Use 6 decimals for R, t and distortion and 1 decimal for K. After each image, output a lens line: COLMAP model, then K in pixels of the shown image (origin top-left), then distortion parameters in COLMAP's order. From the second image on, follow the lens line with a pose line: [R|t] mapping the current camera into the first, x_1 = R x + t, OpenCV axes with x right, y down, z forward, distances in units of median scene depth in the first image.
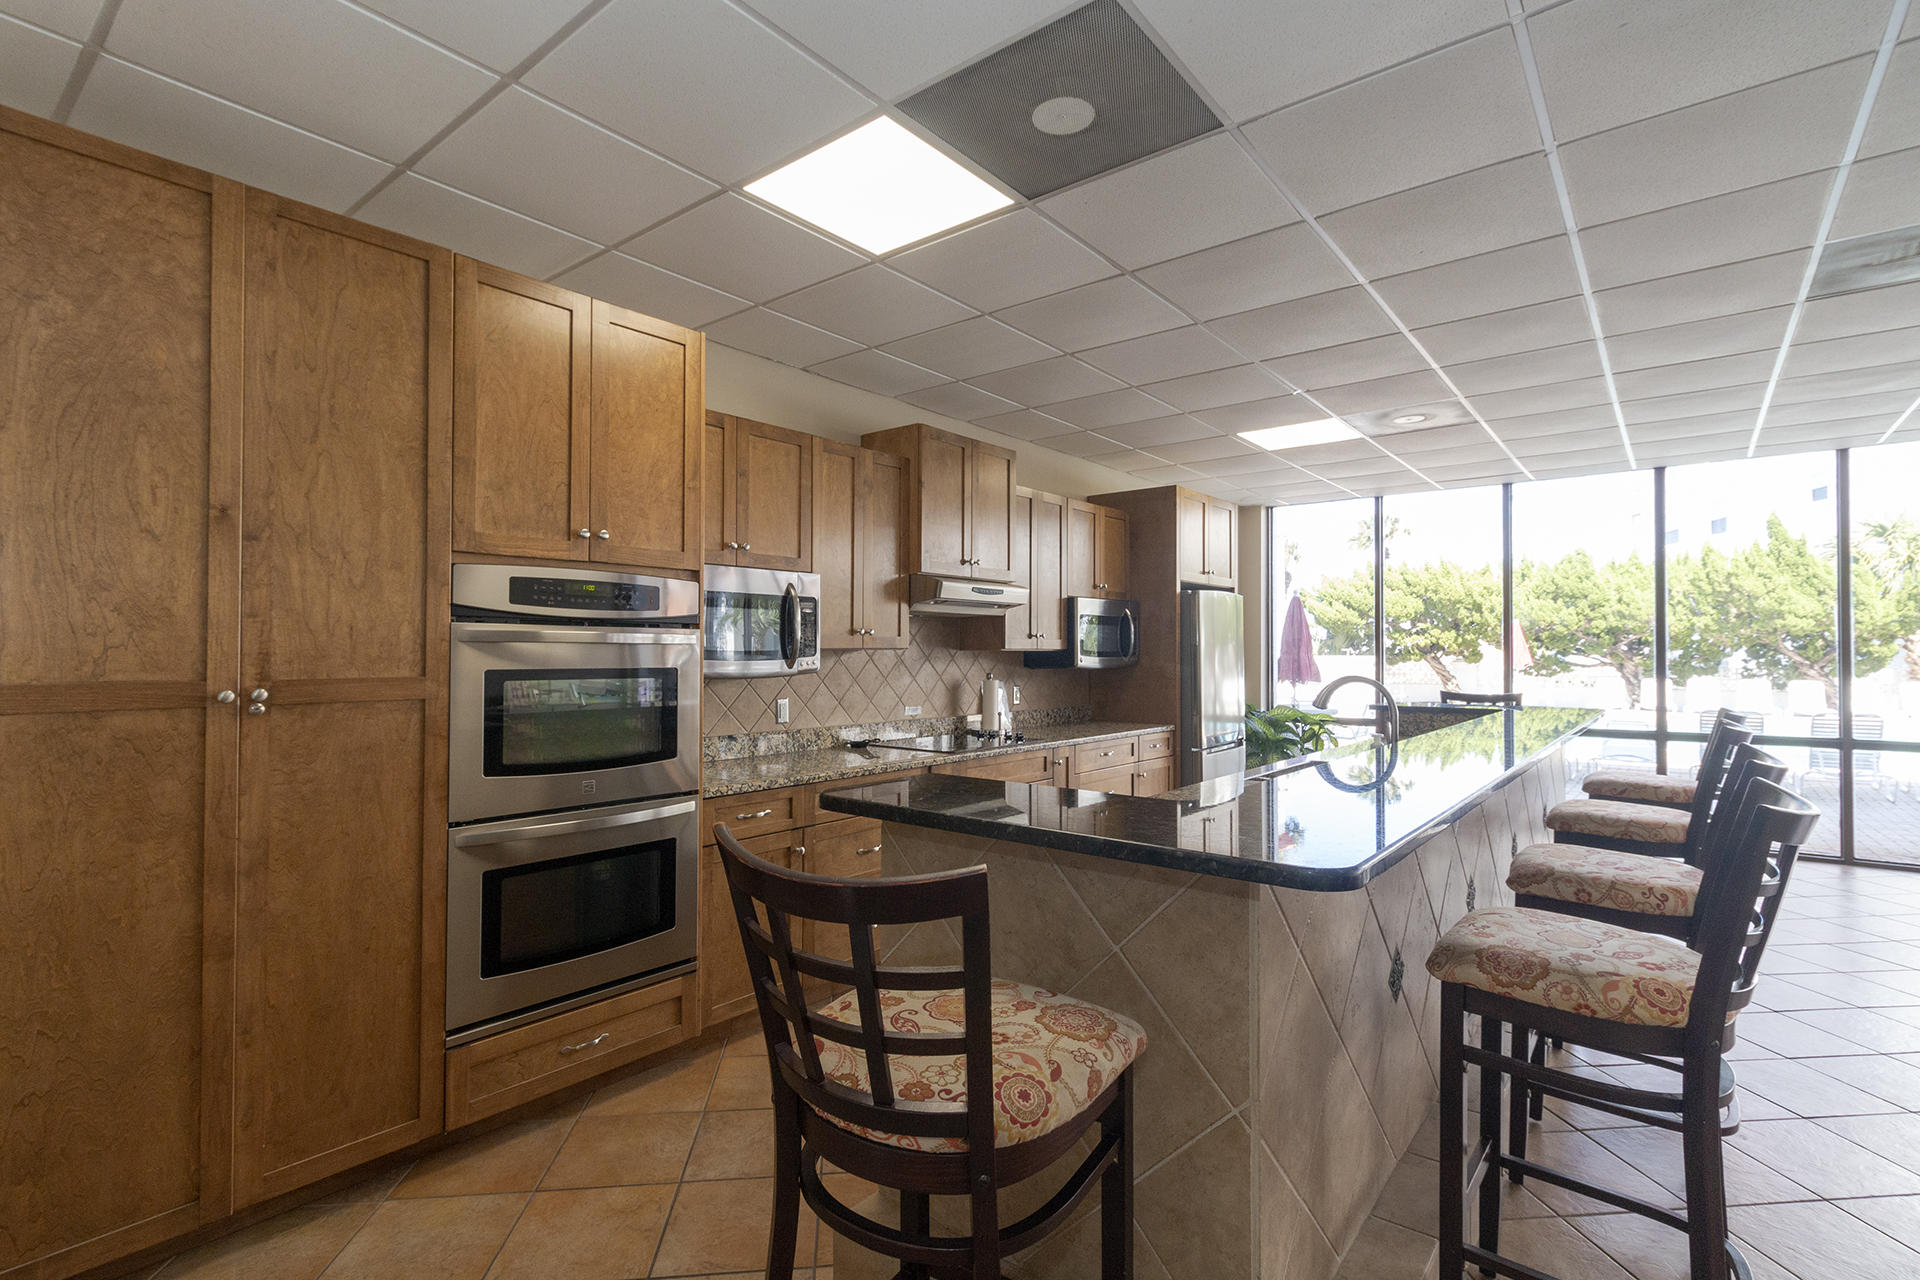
lens RADIAL K [[884.6, 0, 961.5], [0, 884.6, 650.2], [0, 0, 1]] dist [-0.000870, 0.000092]
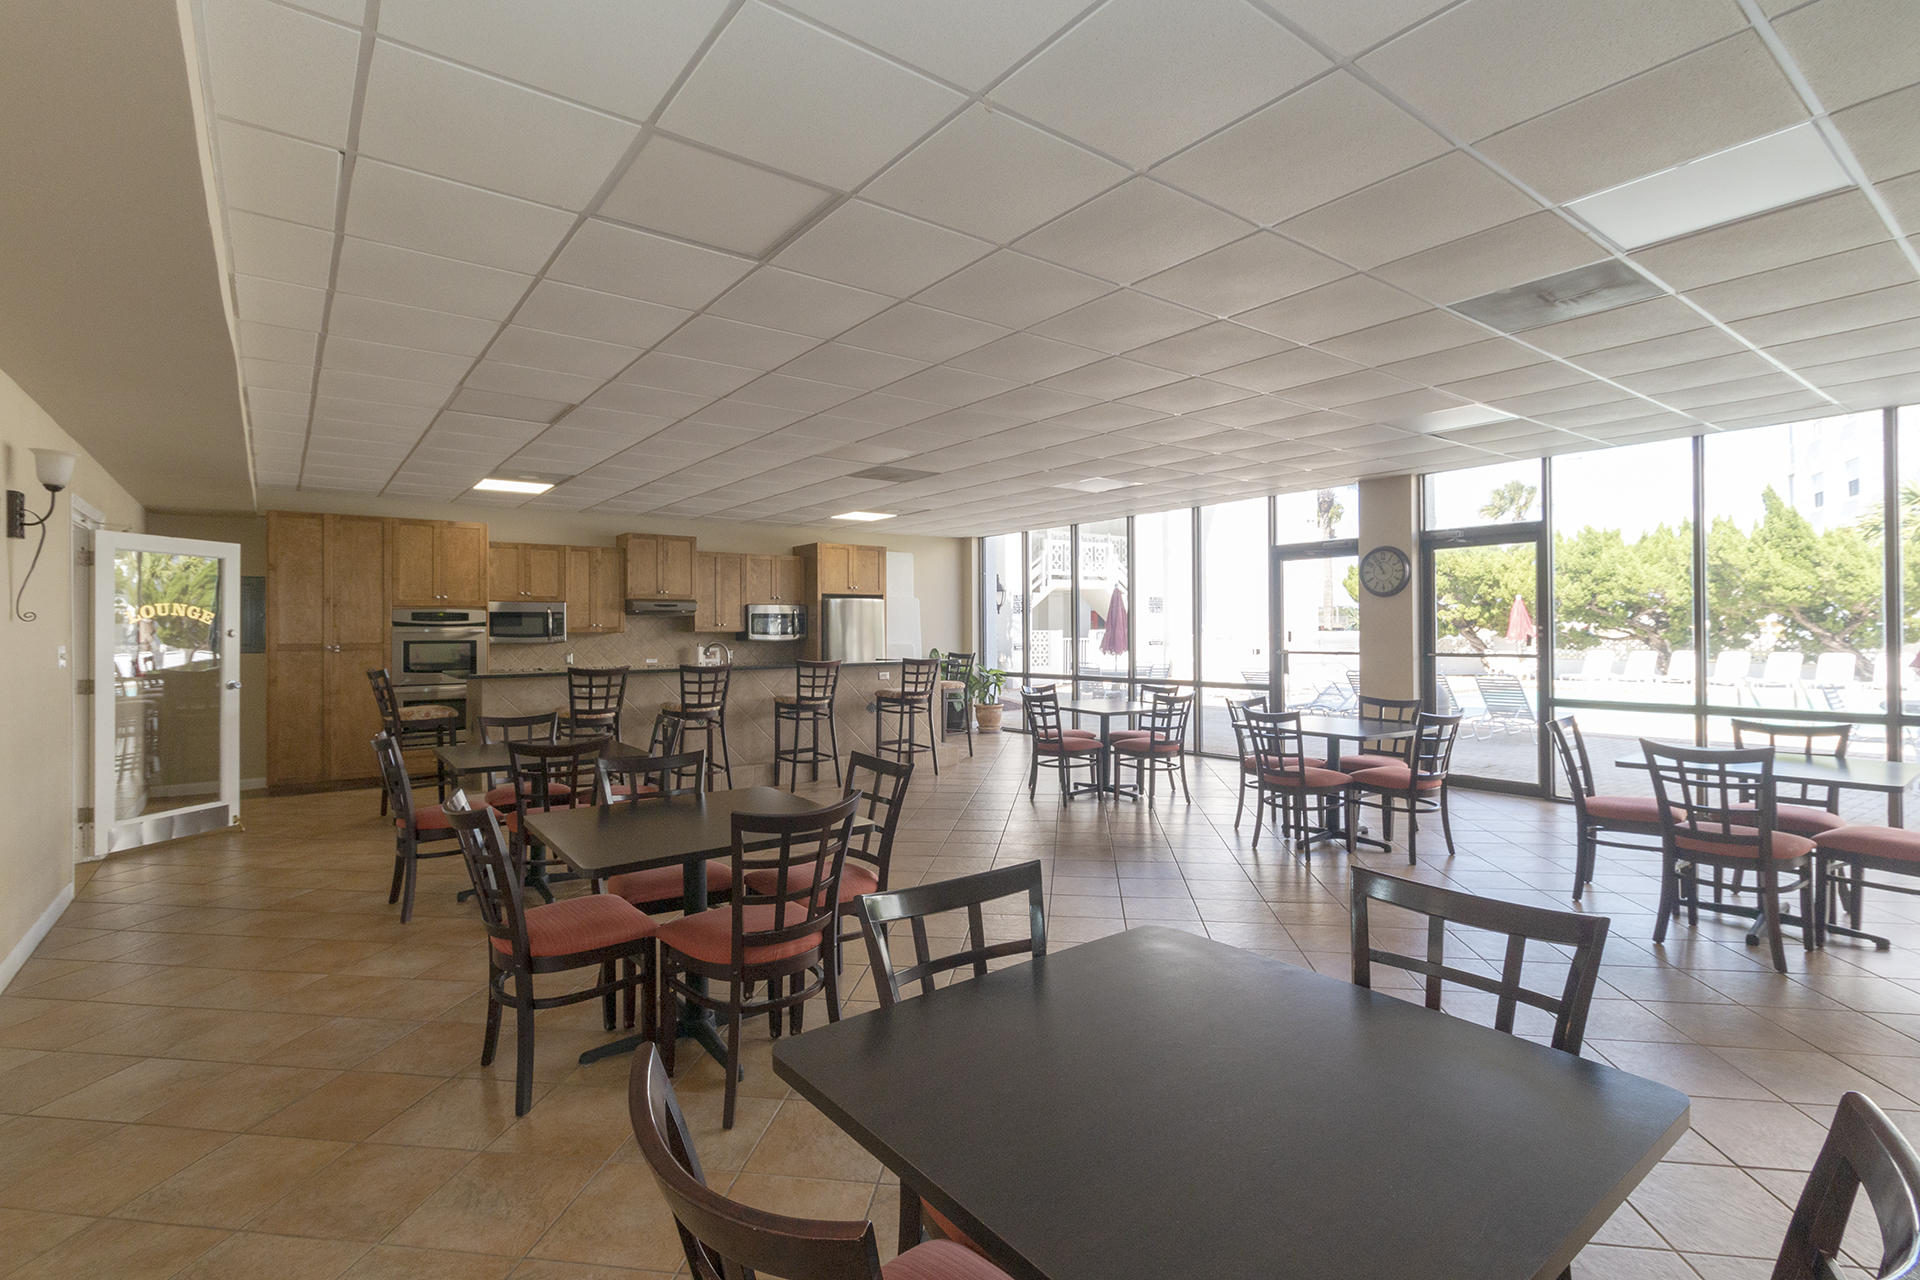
lens RADIAL K [[908.9, 0, 960.0], [0, 908.9, 640.0], [0, 0, 1]] dist [0.001502, 0.000646]
pose [[0.973920, -0.005723, -0.226819, 0.953720], [0.008698, 0.999889, 0.012119, -0.001932], [0.226724, -0.013776, 0.973862, -0.777938]]
